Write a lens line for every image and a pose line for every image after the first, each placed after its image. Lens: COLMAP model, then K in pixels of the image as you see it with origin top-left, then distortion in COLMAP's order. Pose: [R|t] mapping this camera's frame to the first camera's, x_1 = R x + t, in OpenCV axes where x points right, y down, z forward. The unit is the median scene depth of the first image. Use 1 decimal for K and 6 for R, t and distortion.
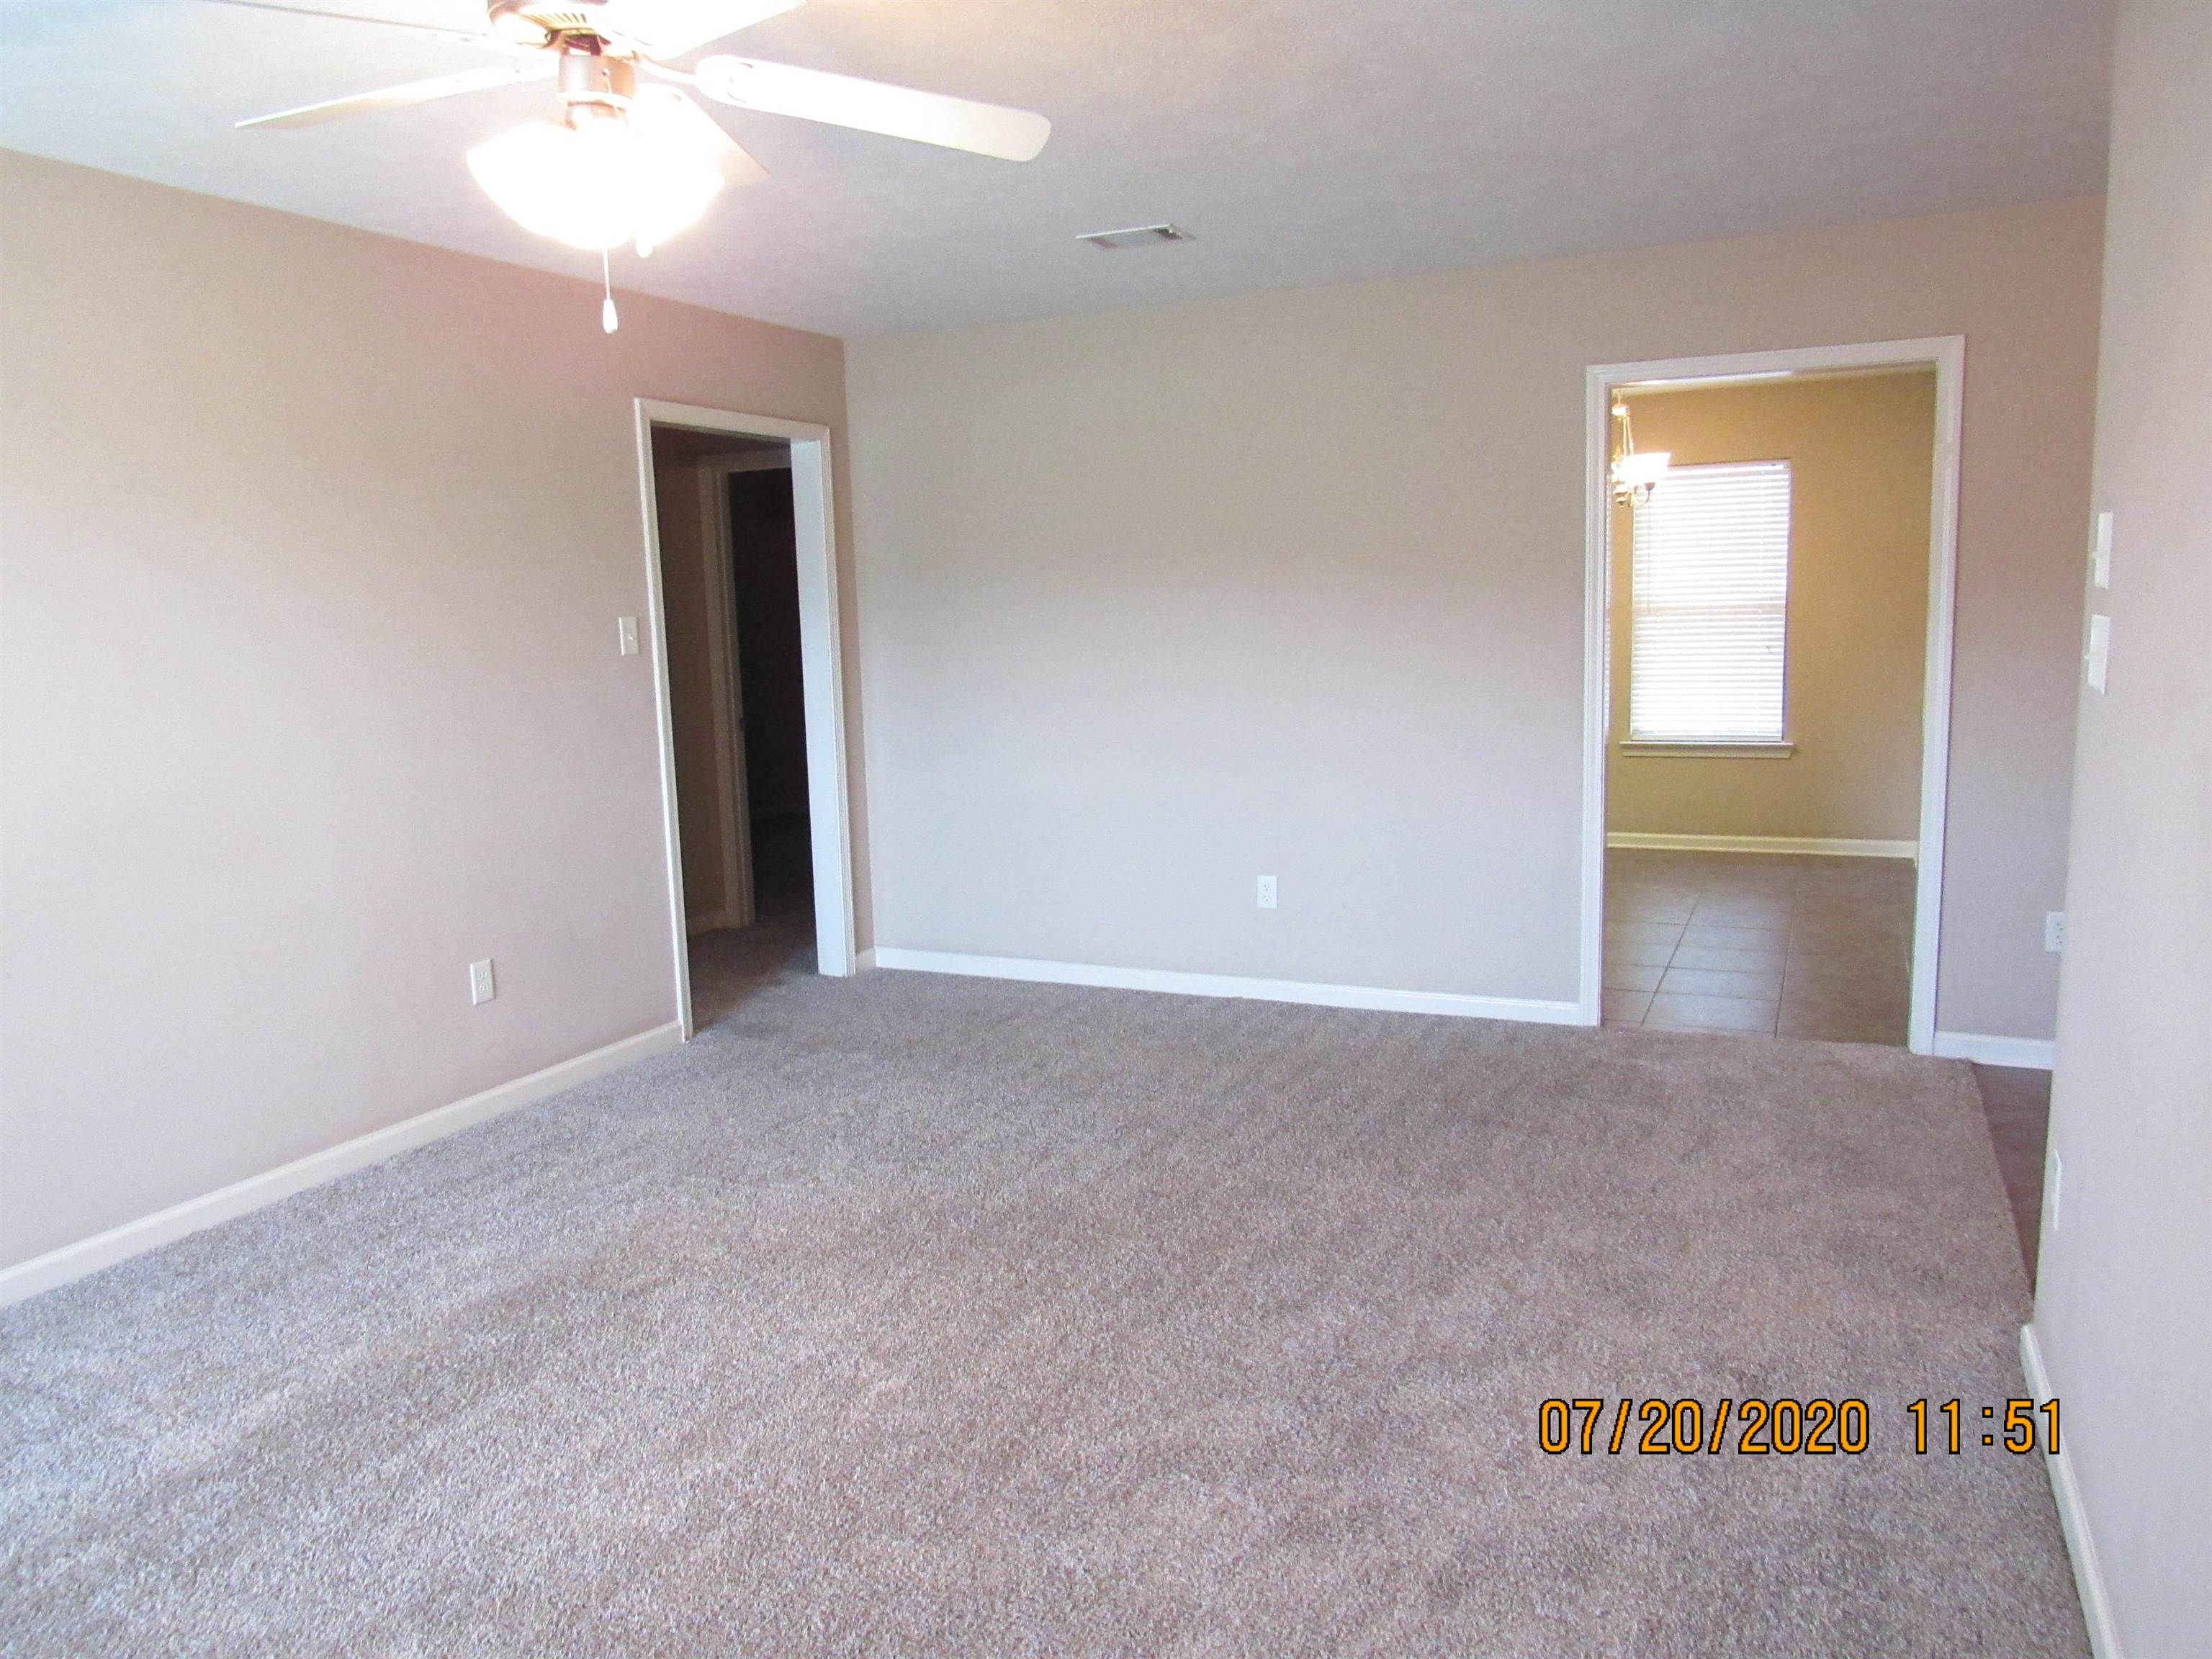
lens RADIAL K [[1588.7, 0, 1106.0], [0, 1588.7, 829.5], [0, 0, 1]] dist [-0.035420, 0.000282]
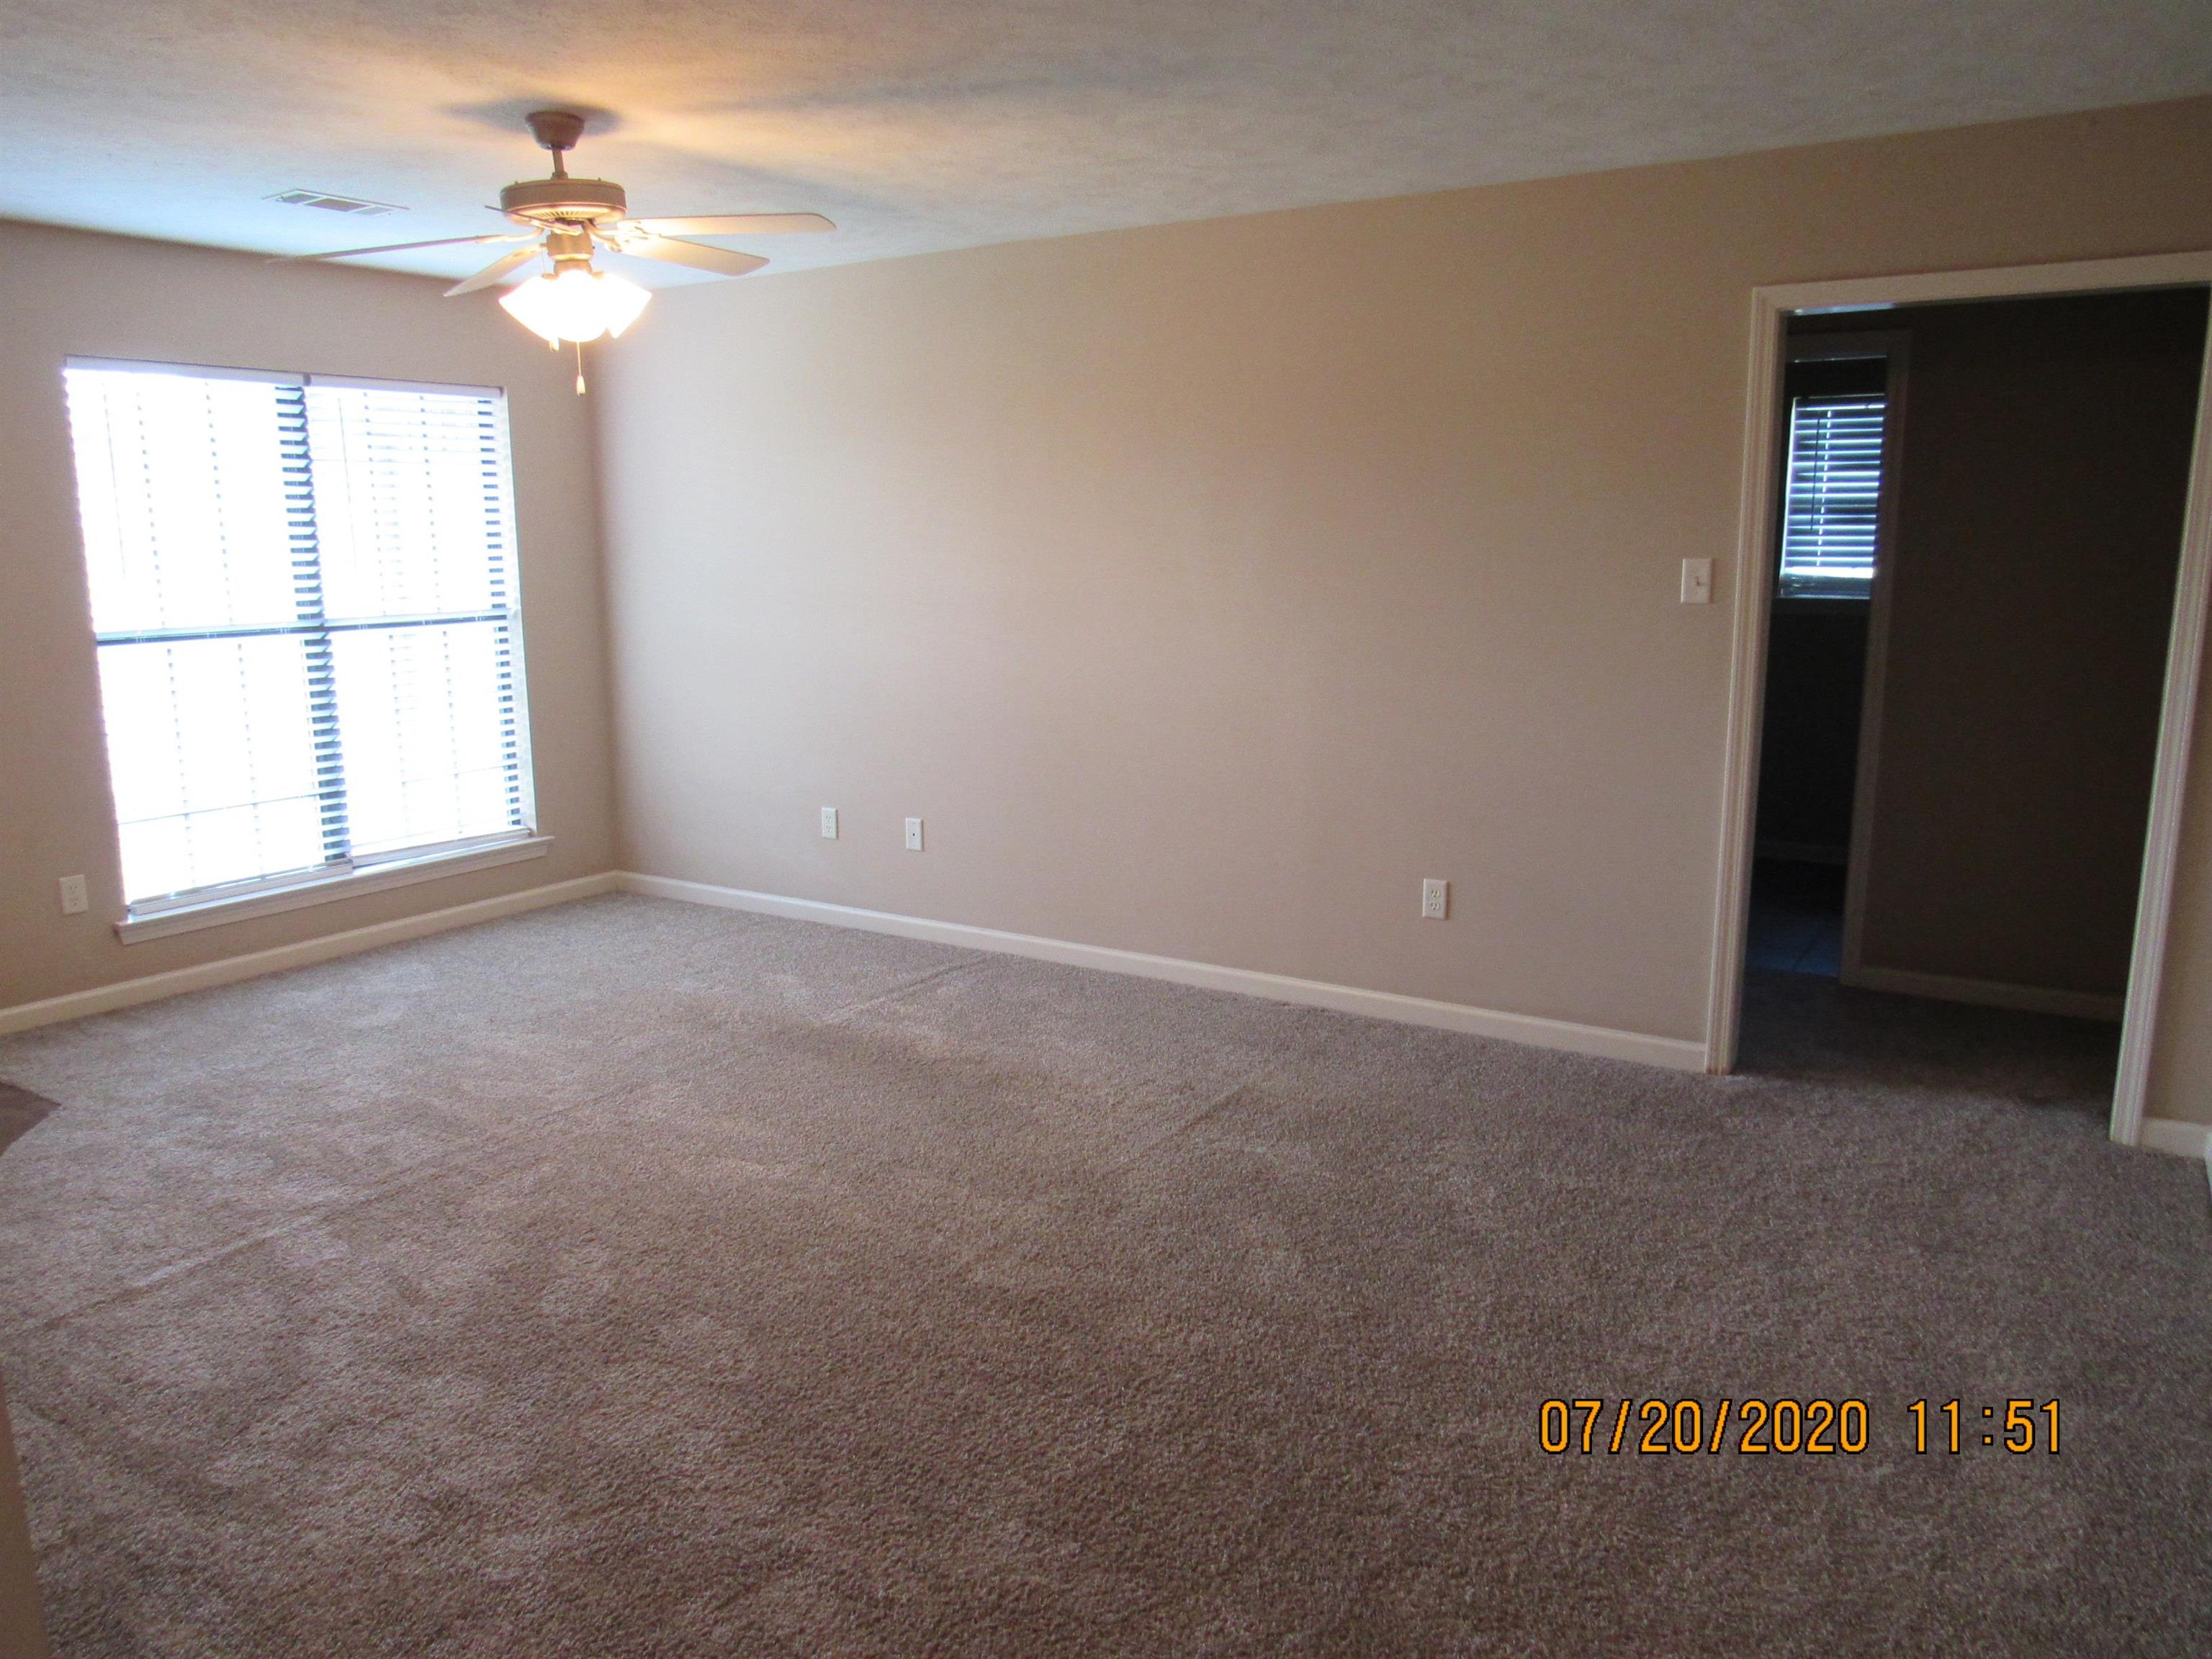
lens RADIAL K [[1588.7, 0, 1106.0], [0, 1588.7, 829.5], [0, 0, 1]] dist [-0.035420, 0.000282]
pose [[-0.145642, 0.209459, -0.966910, 0.656166], [-0.133445, 0.964241, 0.228980, -0.162325], [0.980296, 0.162378, -0.112483, 0.894282]]
